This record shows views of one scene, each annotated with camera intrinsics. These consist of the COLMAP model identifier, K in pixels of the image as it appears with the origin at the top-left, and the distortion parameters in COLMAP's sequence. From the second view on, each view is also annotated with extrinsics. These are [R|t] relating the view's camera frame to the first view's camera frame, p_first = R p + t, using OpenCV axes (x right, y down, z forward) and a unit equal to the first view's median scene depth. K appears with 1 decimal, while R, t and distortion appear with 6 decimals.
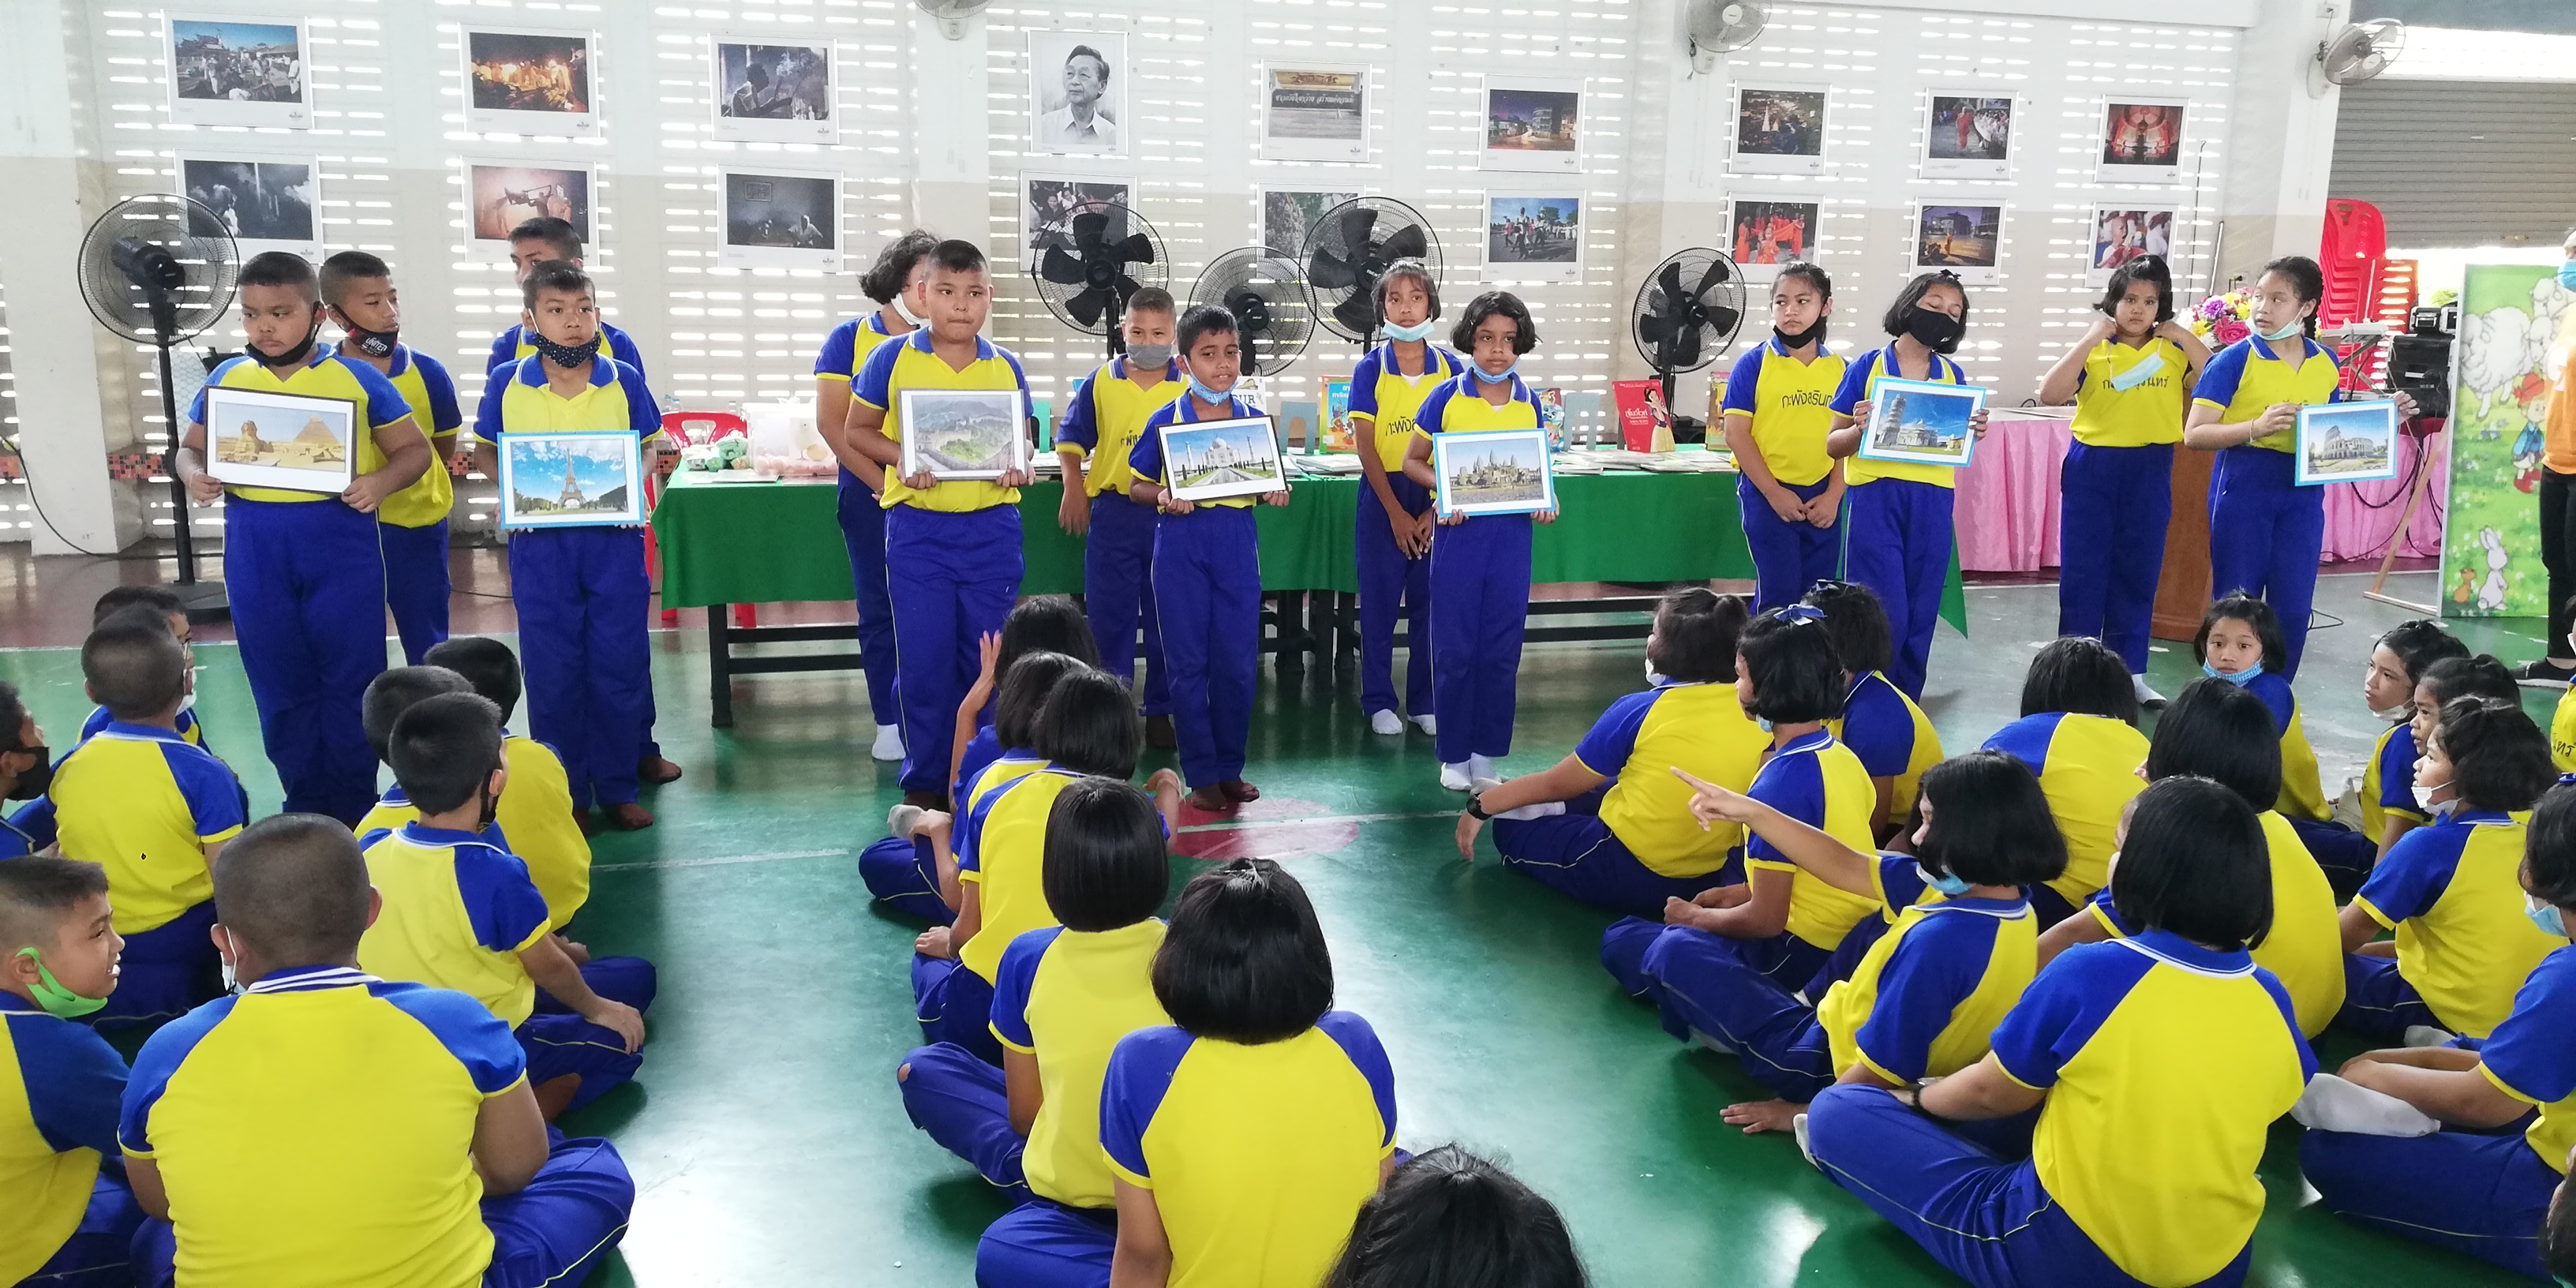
lens RADIAL K [[1907.7, 0, 1291.6], [0, 1907.7, 650.3], [0, 0, 1]] dist [0.057613, -0.086868]
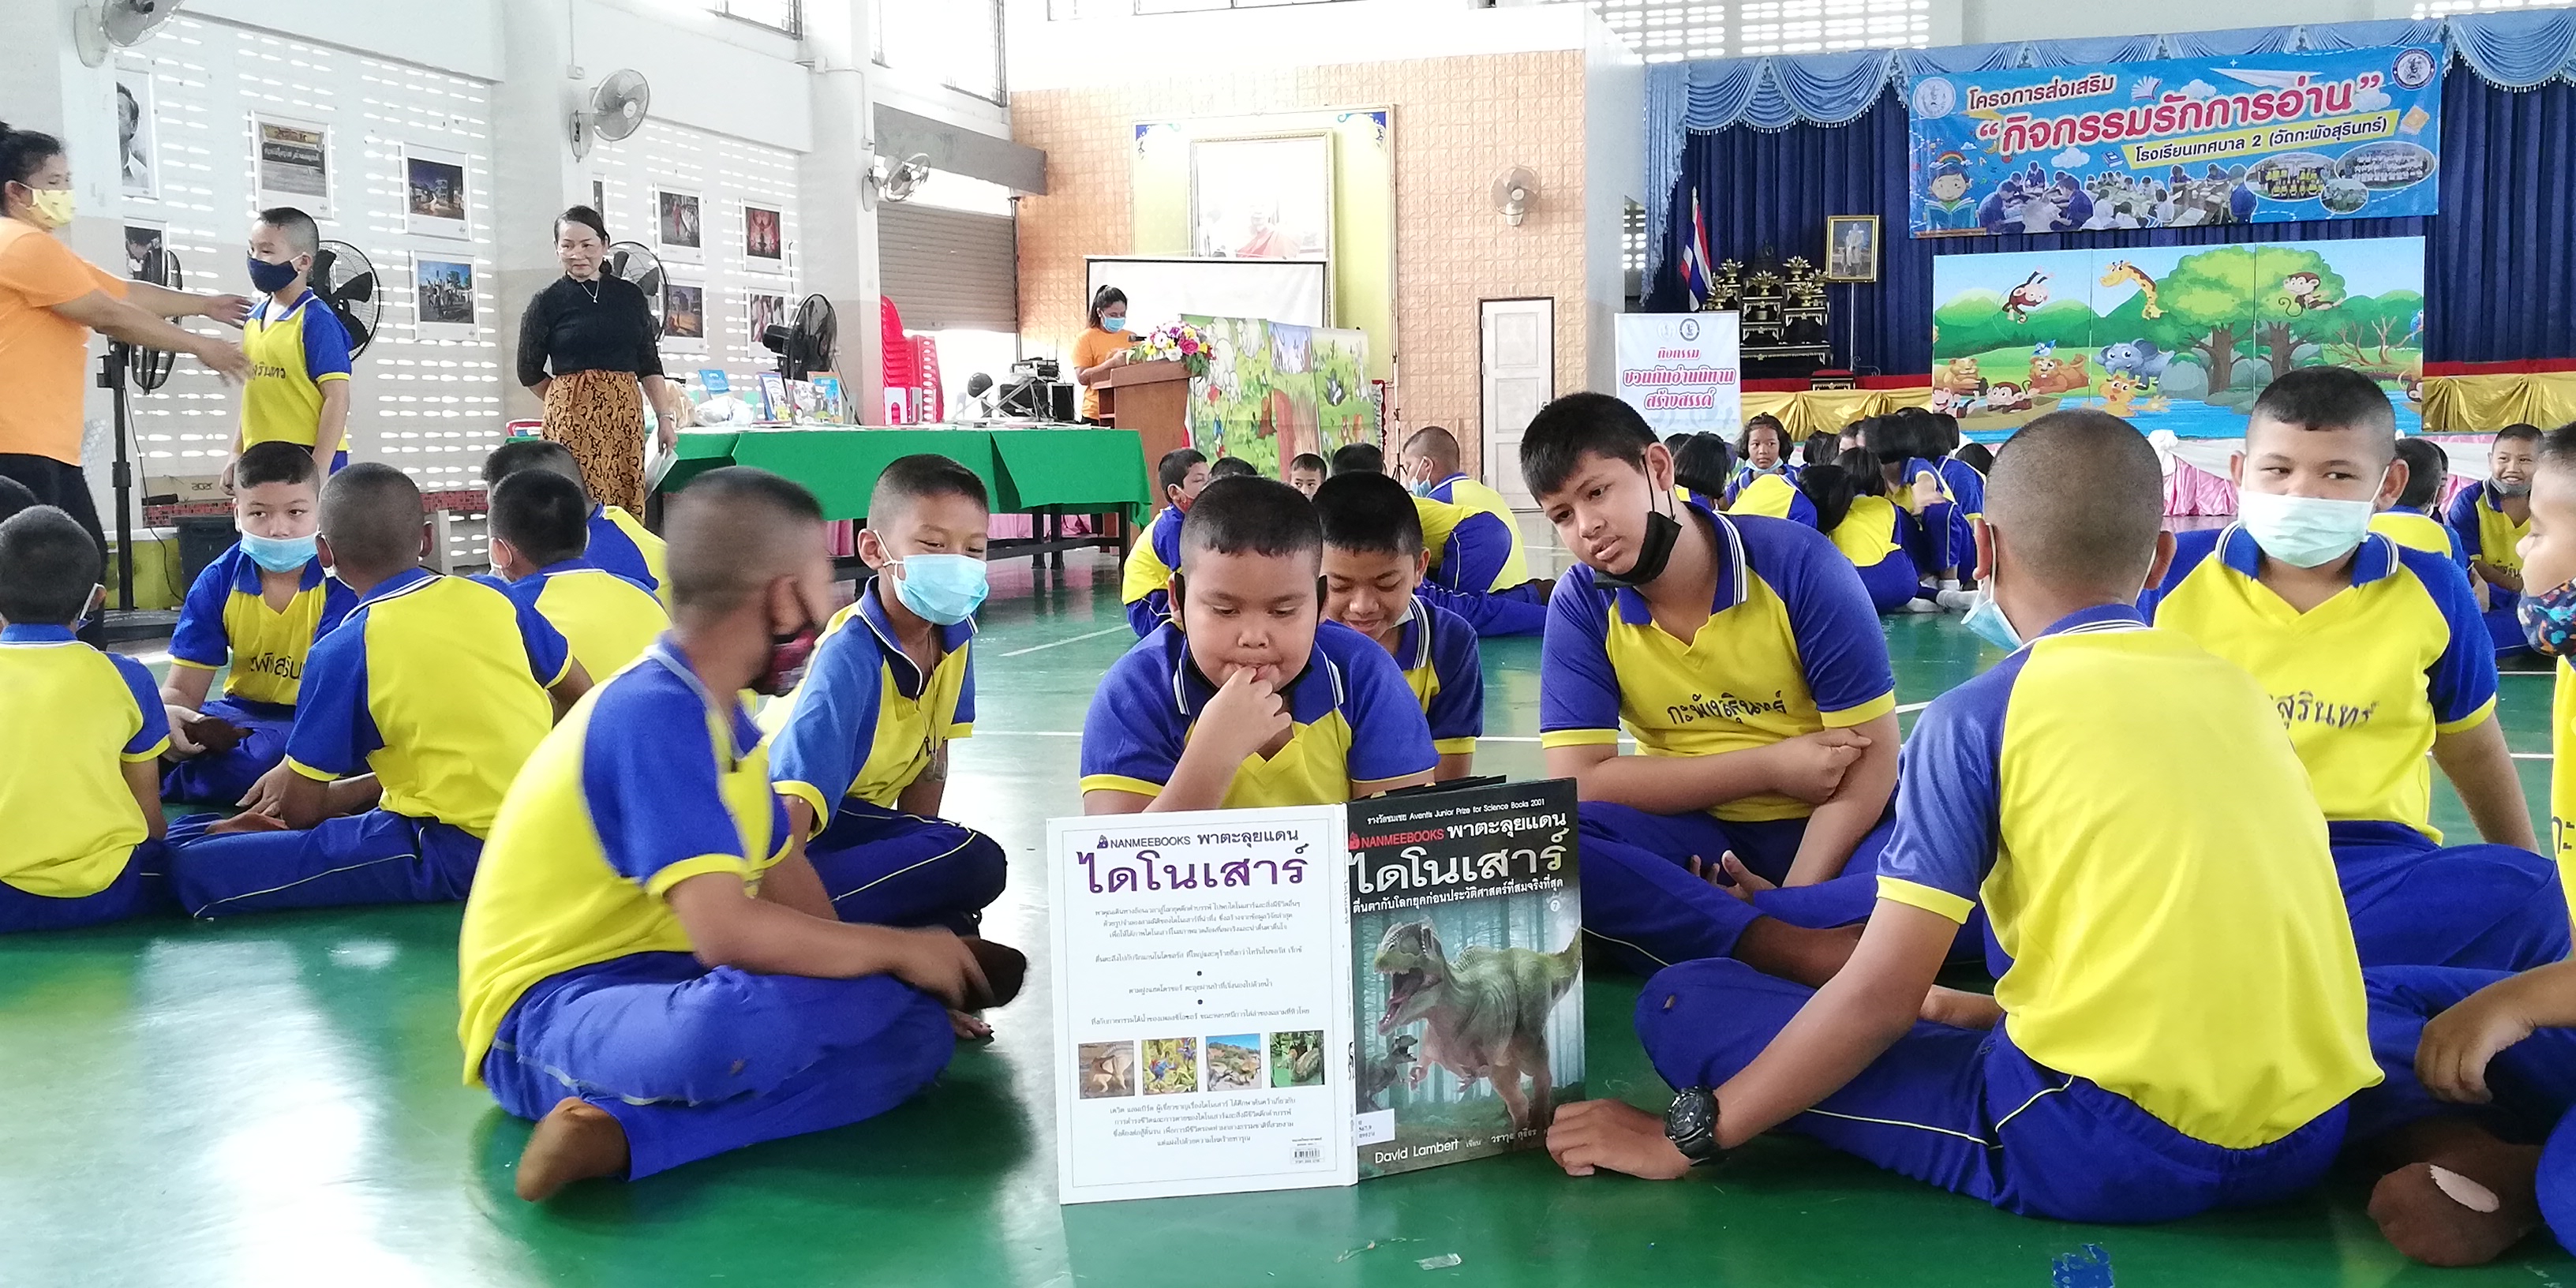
lens RADIAL K [[2483.5, 0, 1293.0], [0, 2483.5, 636.7], [0, 0, 1]] dist [0.137977, -0.286481]
pose [[0.521734, -0.097547, 0.847513, -0.821611], [0.203209, 0.979057, -0.012410, 0.074587], [-0.828553, 0.178697, 0.530630, -0.072091]]
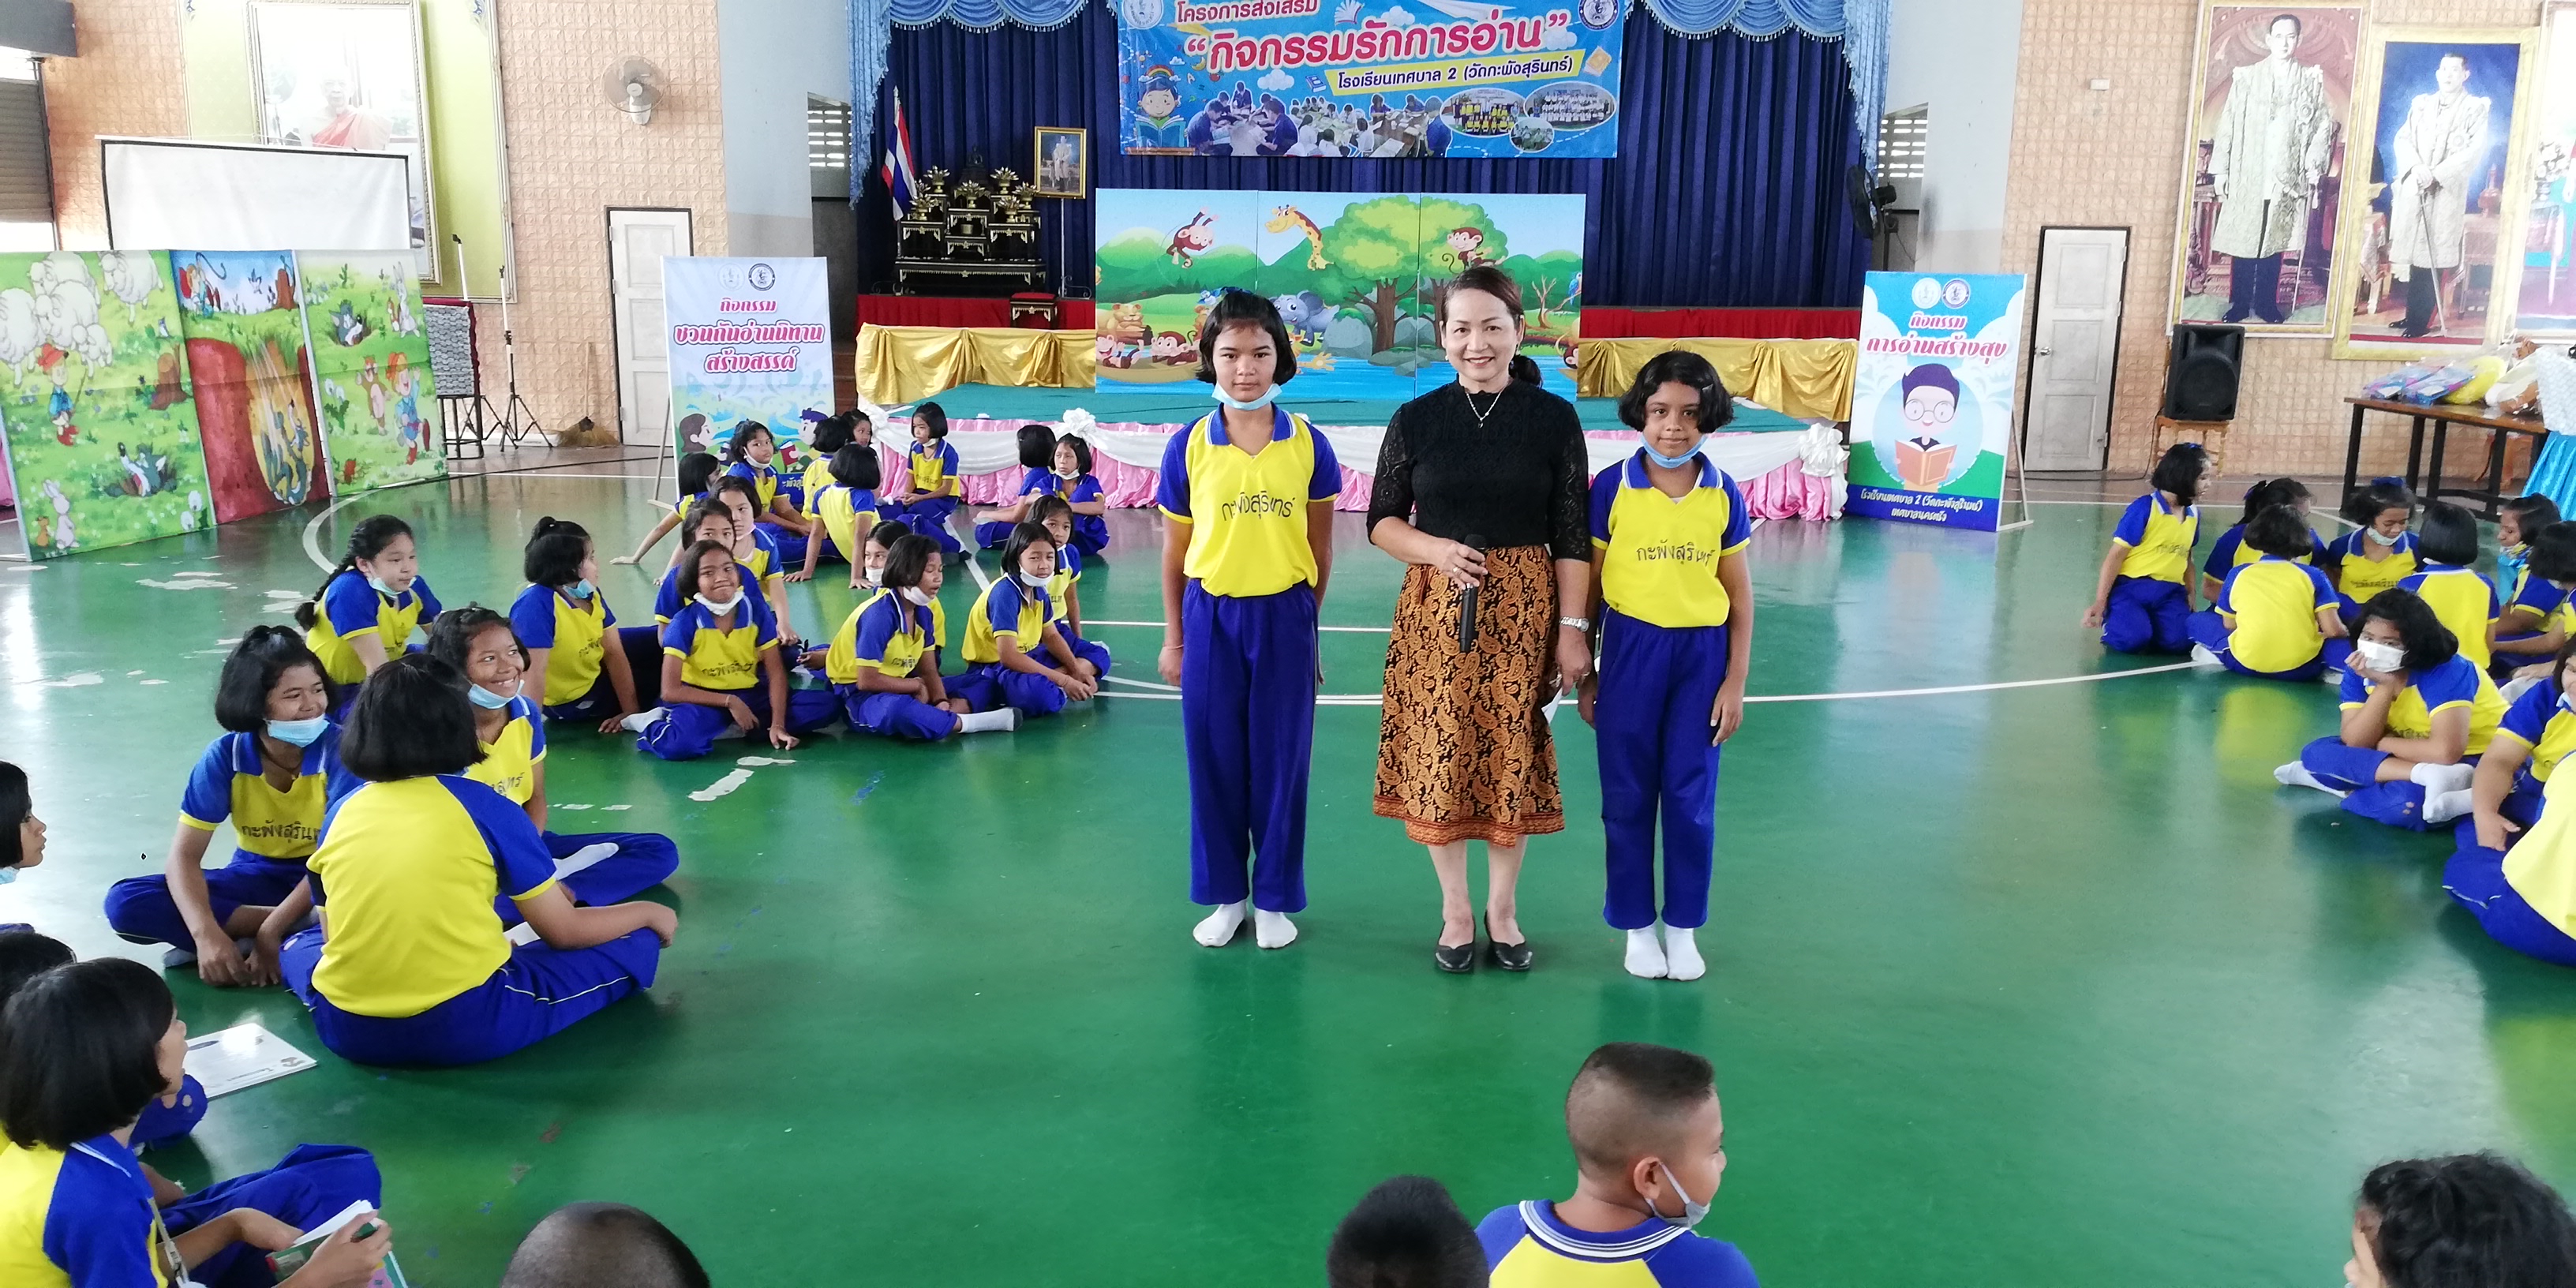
lens RADIAL K [[1957.5, 0, 1280.8], [0, 1957.5, 637.0], [0, 0, 1]] dist [0.063481, -0.089066]
pose [[0.313726, -0.196997, 0.928853, -0.207322], [0.188385, 0.971708, 0.142458, -0.001418], [-0.930638, 0.130289, 0.341961, -0.061513]]
